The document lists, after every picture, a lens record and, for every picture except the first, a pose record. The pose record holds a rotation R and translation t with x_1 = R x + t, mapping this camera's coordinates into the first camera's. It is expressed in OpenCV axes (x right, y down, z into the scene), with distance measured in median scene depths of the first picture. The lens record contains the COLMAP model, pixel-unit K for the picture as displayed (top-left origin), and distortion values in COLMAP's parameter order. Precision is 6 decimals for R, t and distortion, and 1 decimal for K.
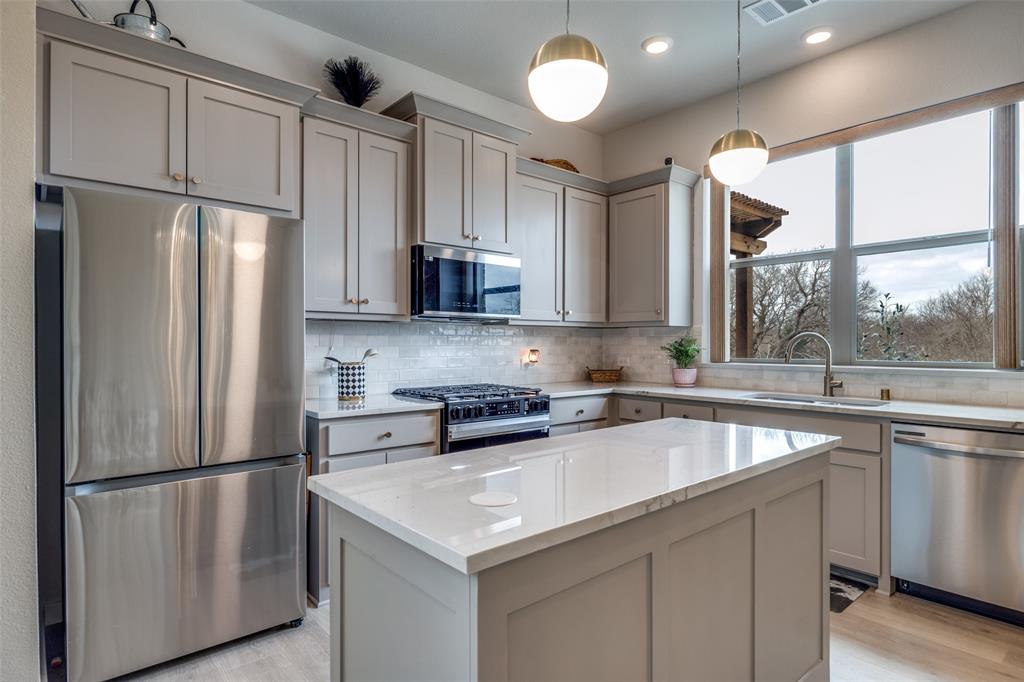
lens RADIAL K [[550.3, 0, 512.0], [0, 550.3, 341.0], [0, 0, 1]] dist [0.017230, -0.000226]
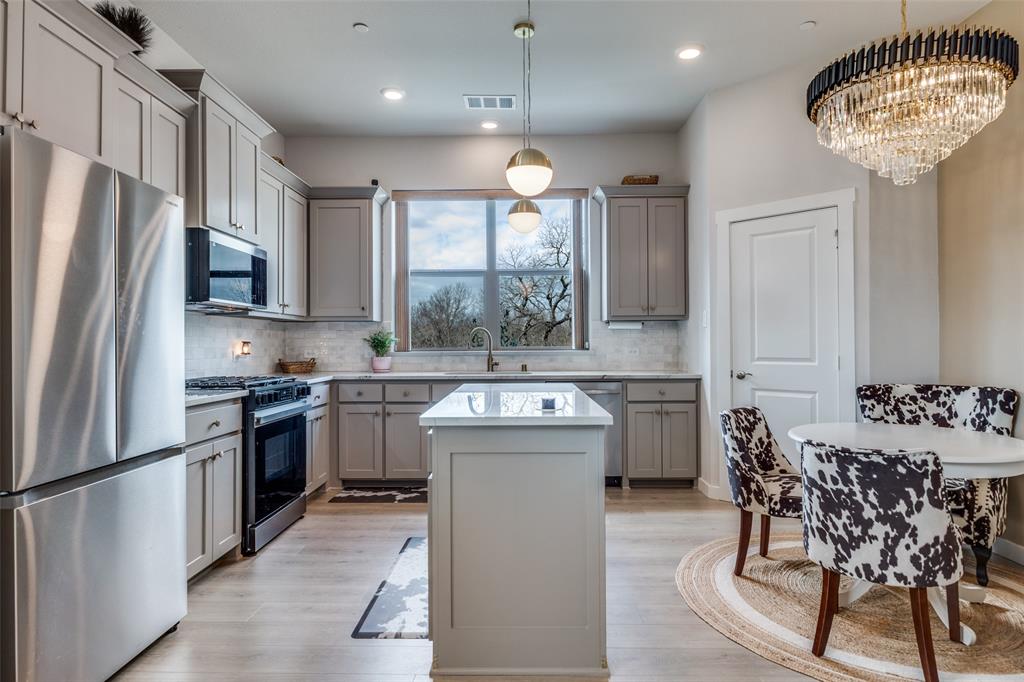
lens RADIAL K [[586.2, 0, 512.0], [0, 586.2, 341.0], [0, 0, 1]] dist [-0.000712, 0.000022]
pose [[0.665511, 0.000416, 0.746388, -0.457064], [0.000564, 0.999999, -0.001061, 0.017149], [-0.746388, 0.001127, 0.665511, -0.059440]]
